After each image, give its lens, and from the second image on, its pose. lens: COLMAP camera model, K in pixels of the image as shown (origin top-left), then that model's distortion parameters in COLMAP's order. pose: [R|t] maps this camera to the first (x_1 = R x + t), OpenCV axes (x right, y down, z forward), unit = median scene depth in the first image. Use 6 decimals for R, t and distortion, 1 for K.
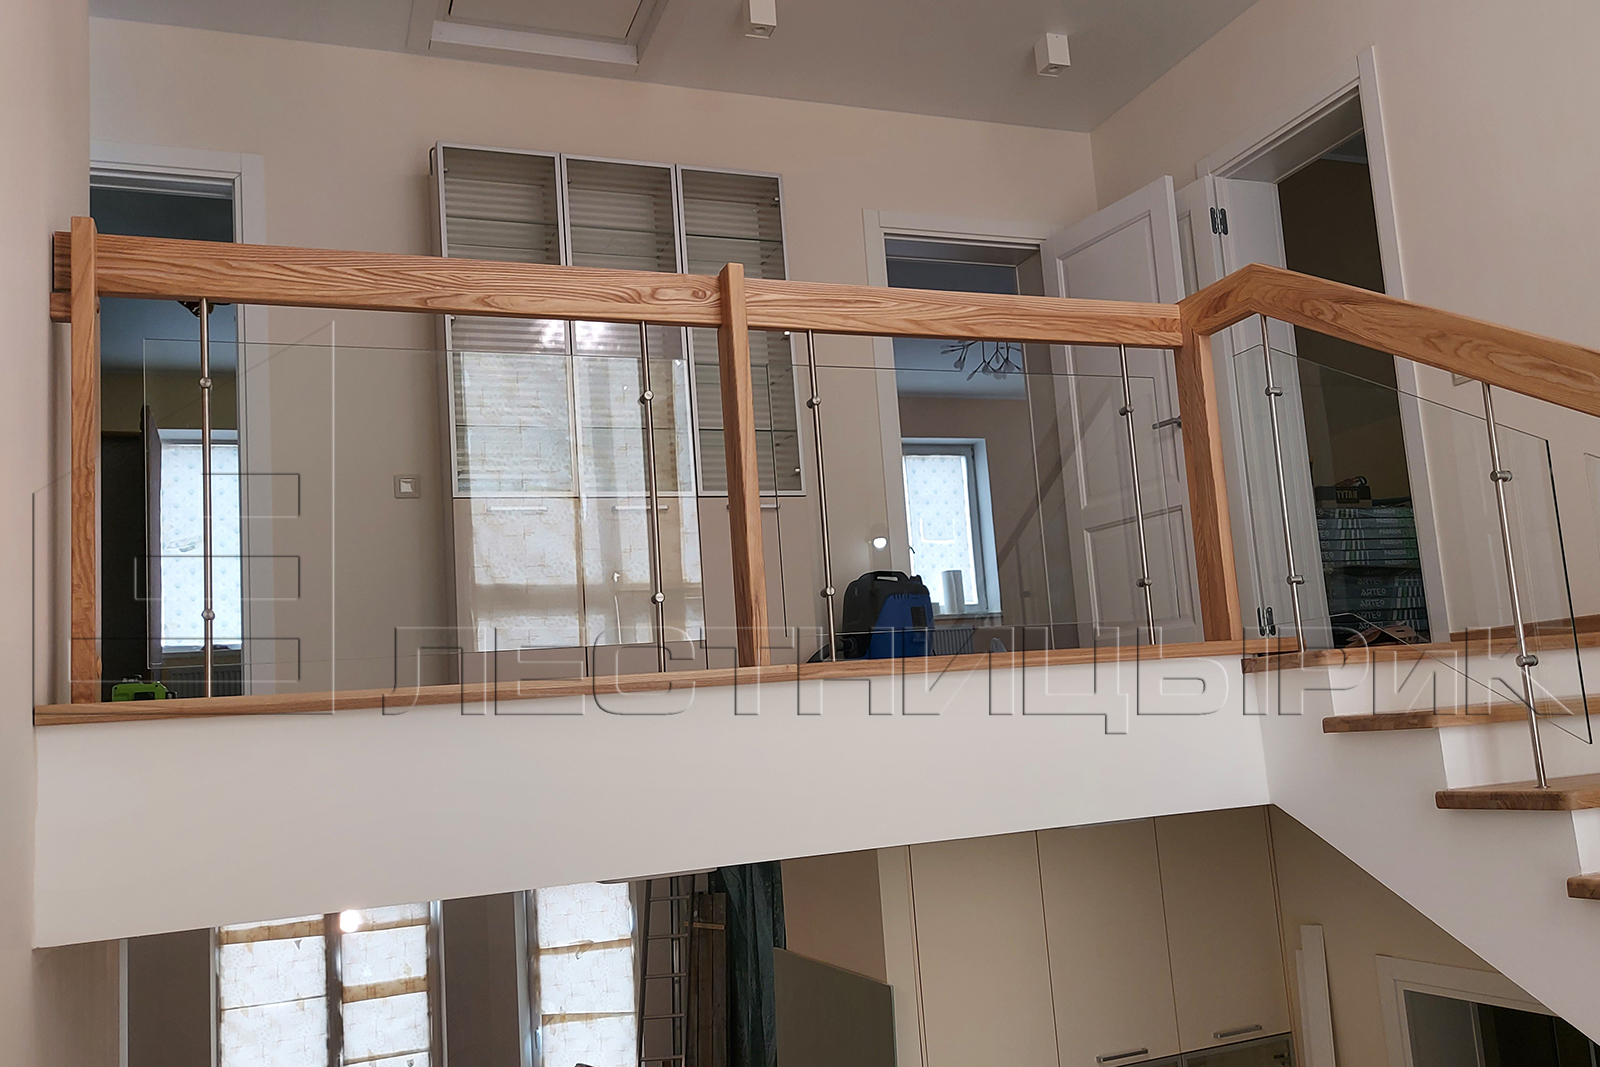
lens RADIAL K [[1380.6, 0, 891.2], [0, 1380.6, 549.0], [0, 0, 1]] dist [0.078023, -0.104283]
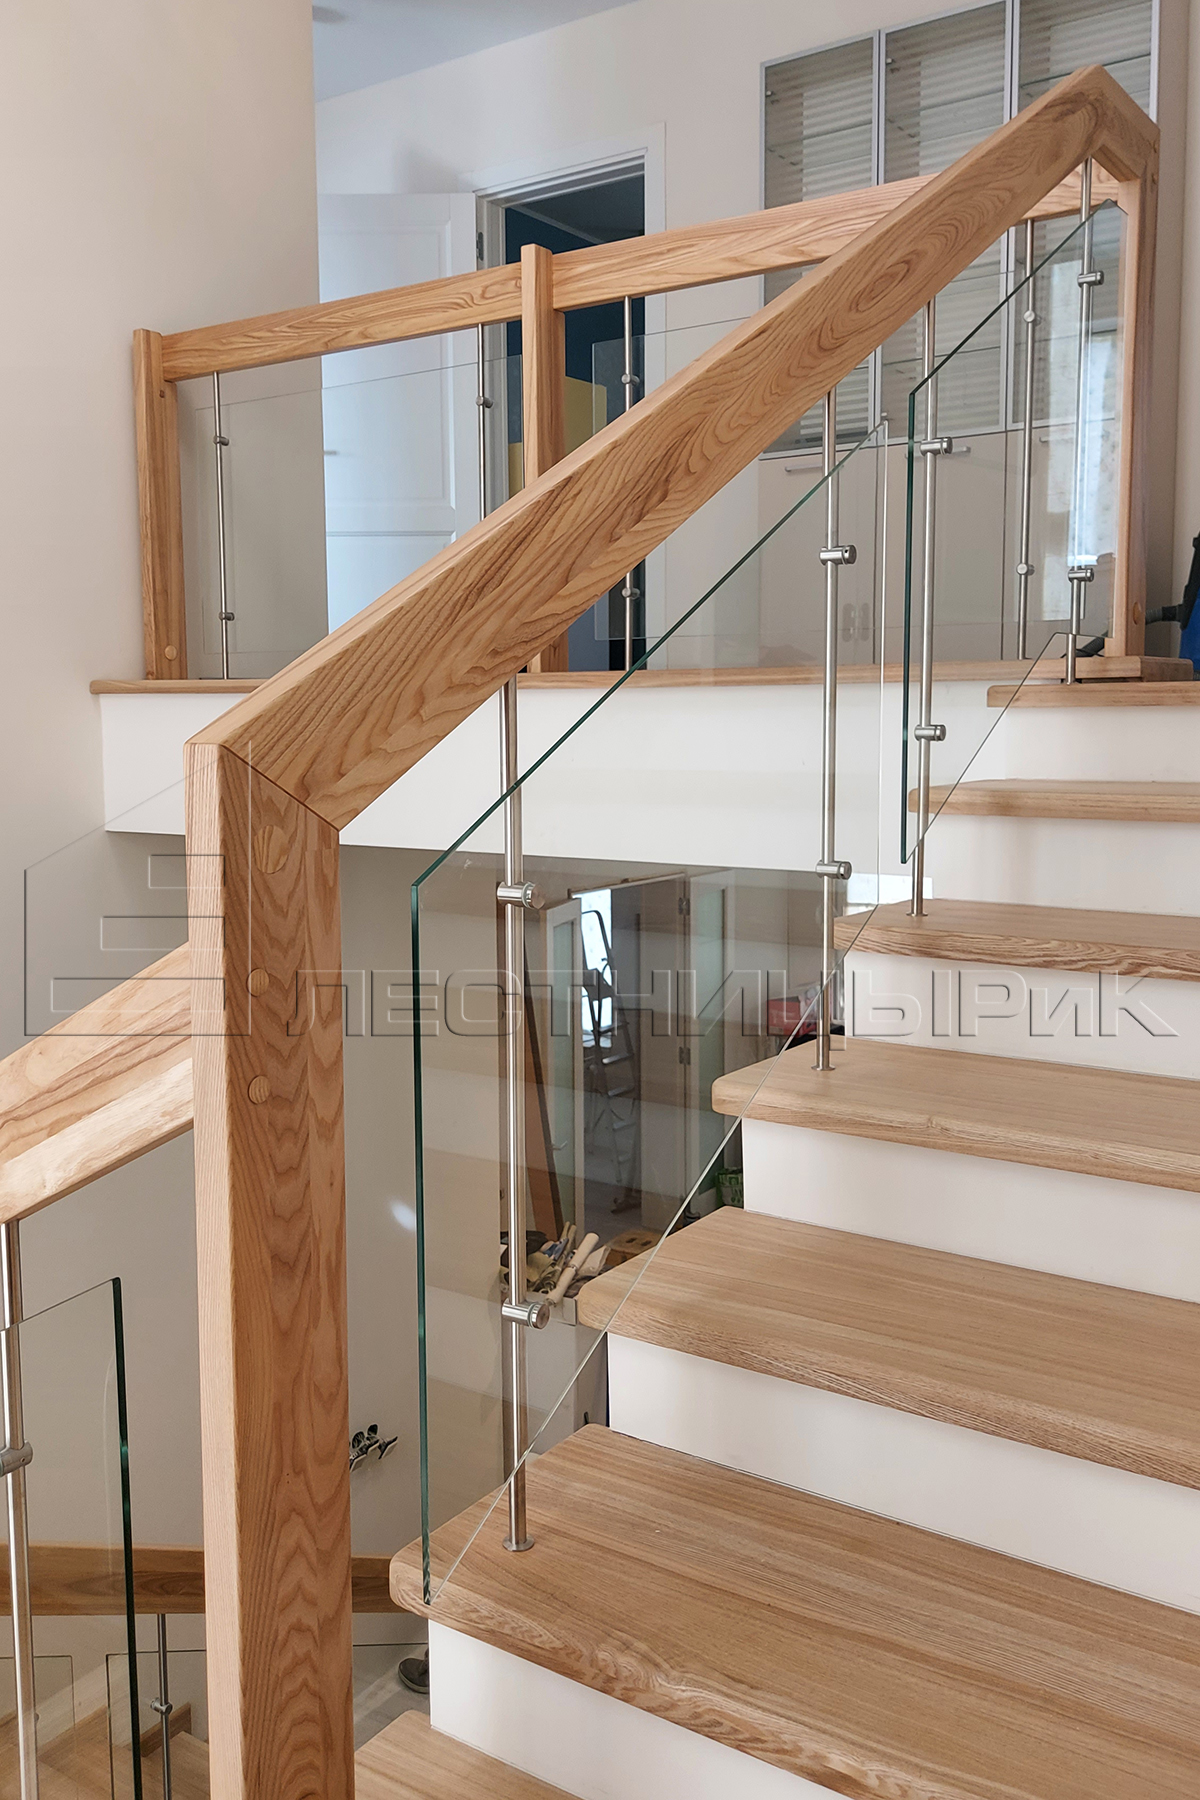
lens RADIAL K [[1553.2, 0, 600.0], [0, 1553.2, 900.0], [0, 0, 1]] dist [0.078023, -0.104283]
pose [[0.523054, 0.170025, -0.835168, 0.833030], [0.066667, 0.968736, 0.238969, -0.022095], [0.849688, -0.180672, 0.495366, 0.397378]]
